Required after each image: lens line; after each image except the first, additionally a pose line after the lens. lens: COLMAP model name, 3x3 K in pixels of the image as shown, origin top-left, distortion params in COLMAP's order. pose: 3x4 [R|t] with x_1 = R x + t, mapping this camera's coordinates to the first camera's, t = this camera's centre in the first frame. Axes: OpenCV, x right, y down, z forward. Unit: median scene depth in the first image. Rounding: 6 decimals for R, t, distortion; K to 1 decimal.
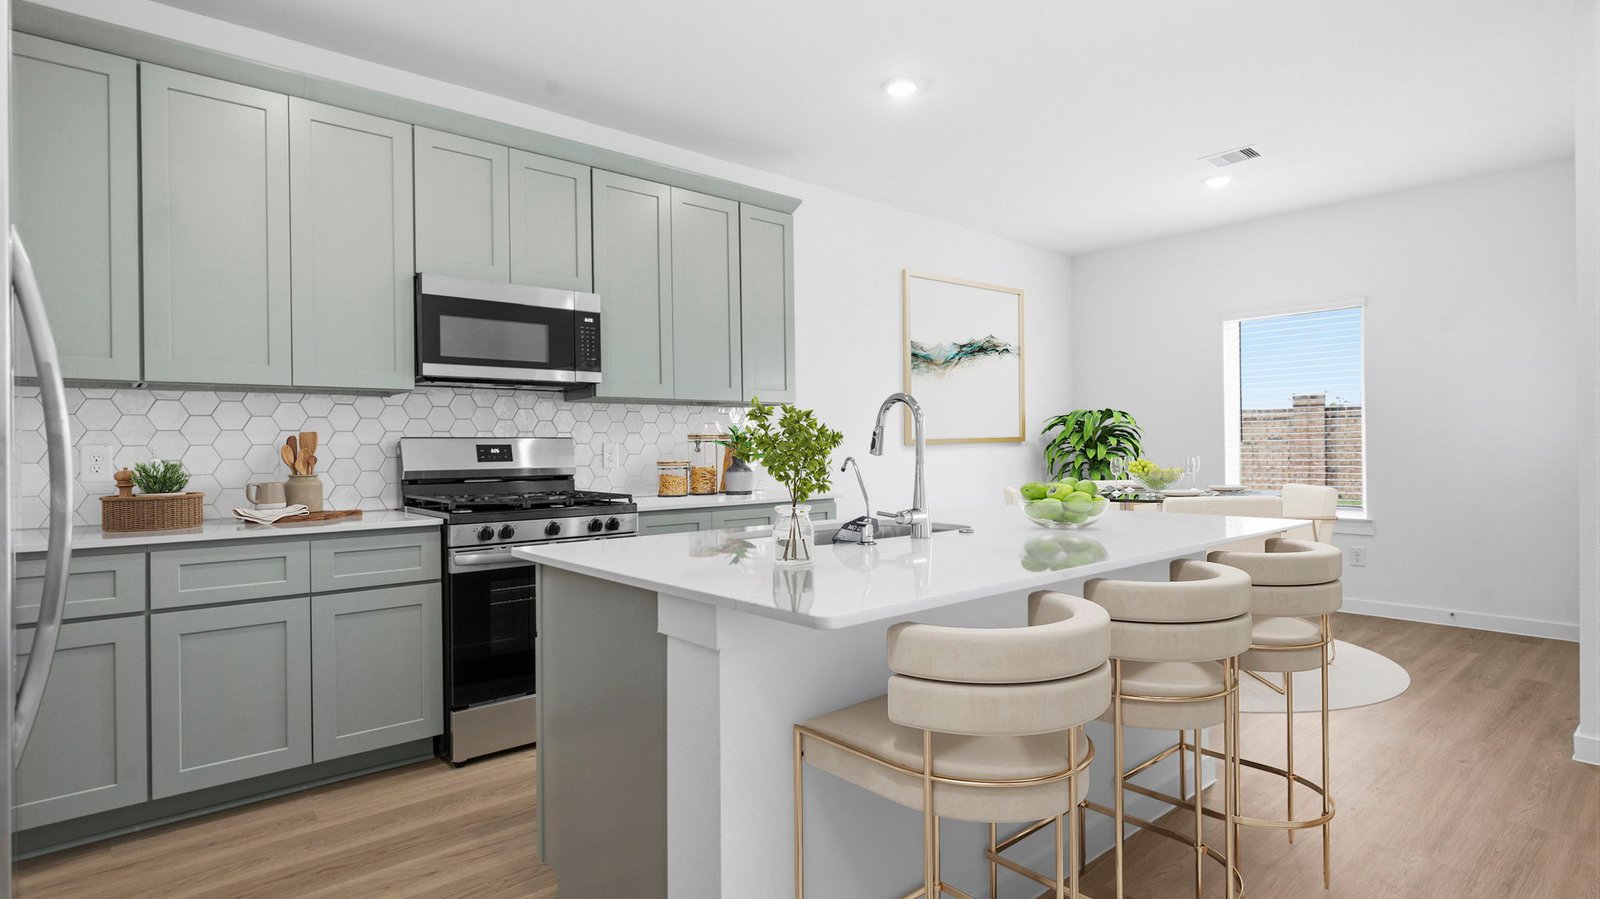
lens RADIAL K [[778.1, 0, 806.7], [0, 778.1, 442.1], [0, 0, 1]] dist [-0.001151, 0.000144]
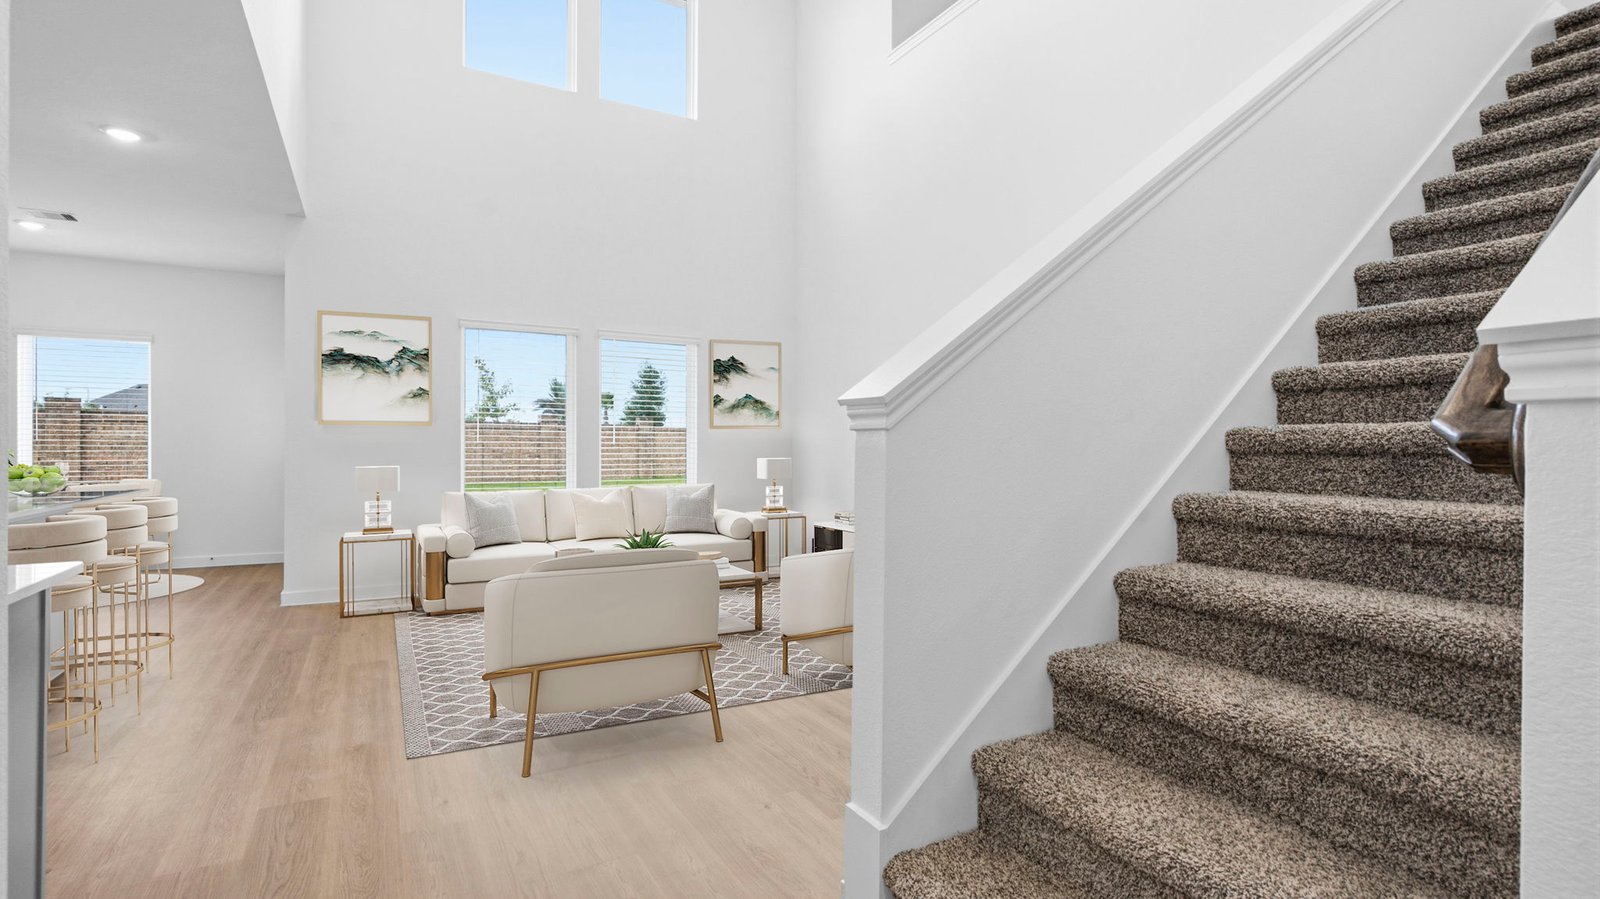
lens RADIAL K [[778.1, 0, 806.7], [0, 778.1, 442.1], [0, 0, 1]] dist [-0.001151, 0.000144]
pose [[0.198833, 0.008458, 0.979997, -0.549266], [-0.005596, 0.999956, -0.007495, 0.003701], [-0.980017, -0.003994, 0.198871, -0.559600]]
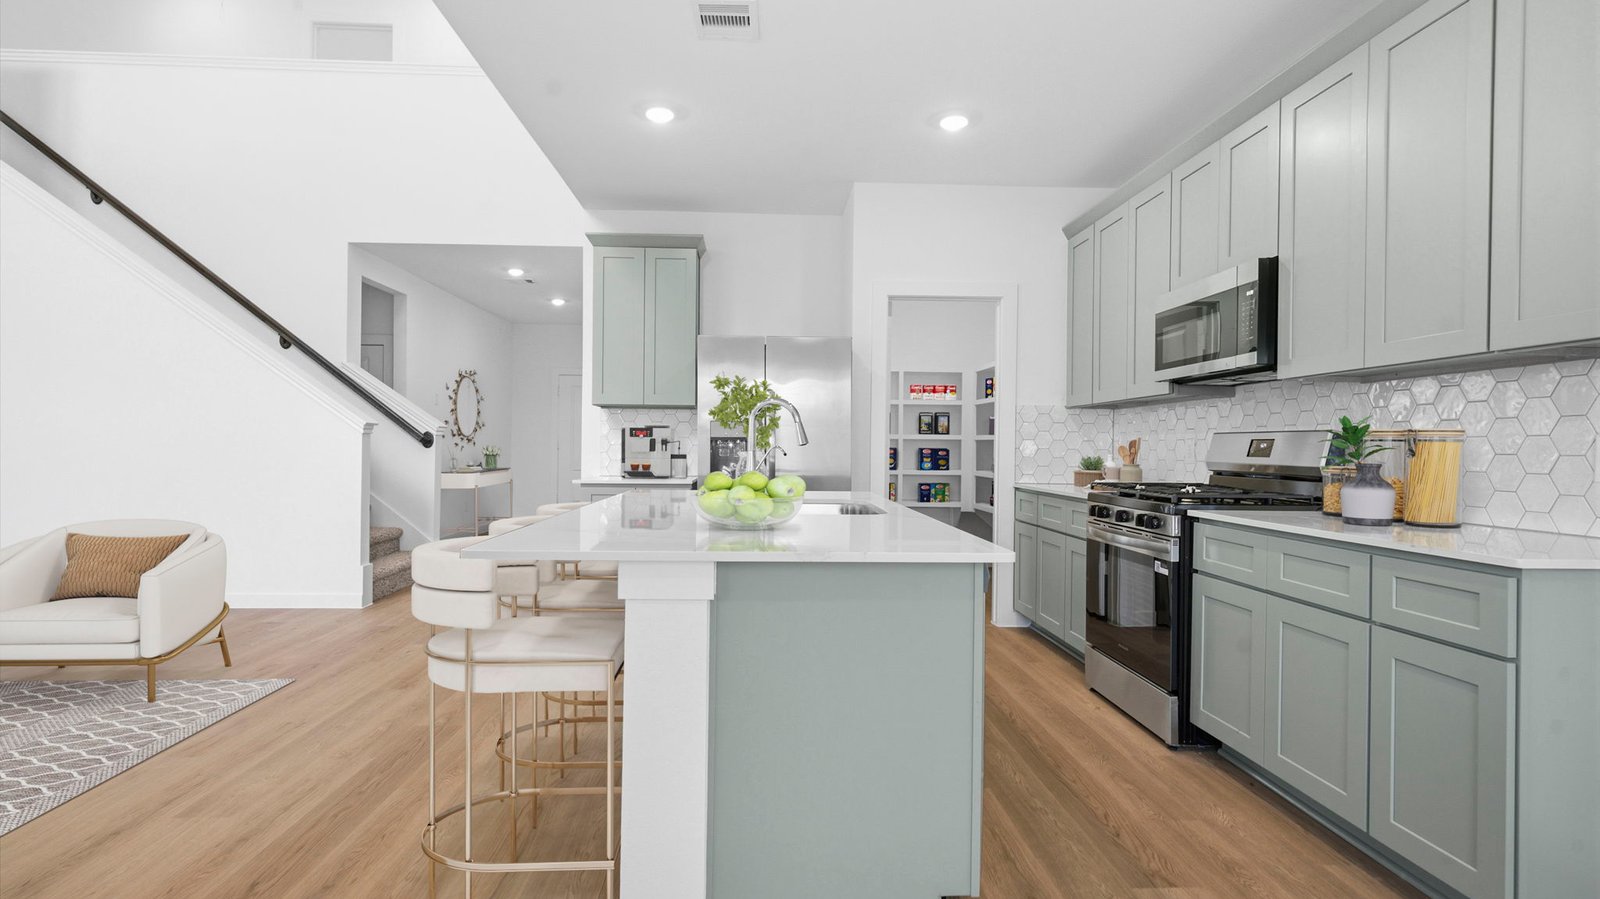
lens RADIAL K [[778.1, 0, 806.7], [0, 778.1, 442.1], [0, 0, 1]] dist [-0.001151, 0.000144]
pose [[-0.597400, 0.000033, -0.801943, 0.686100], [-0.006231, 0.999970, 0.004683, 0.005710], [0.801919, 0.007795, -0.597382, 1.111669]]
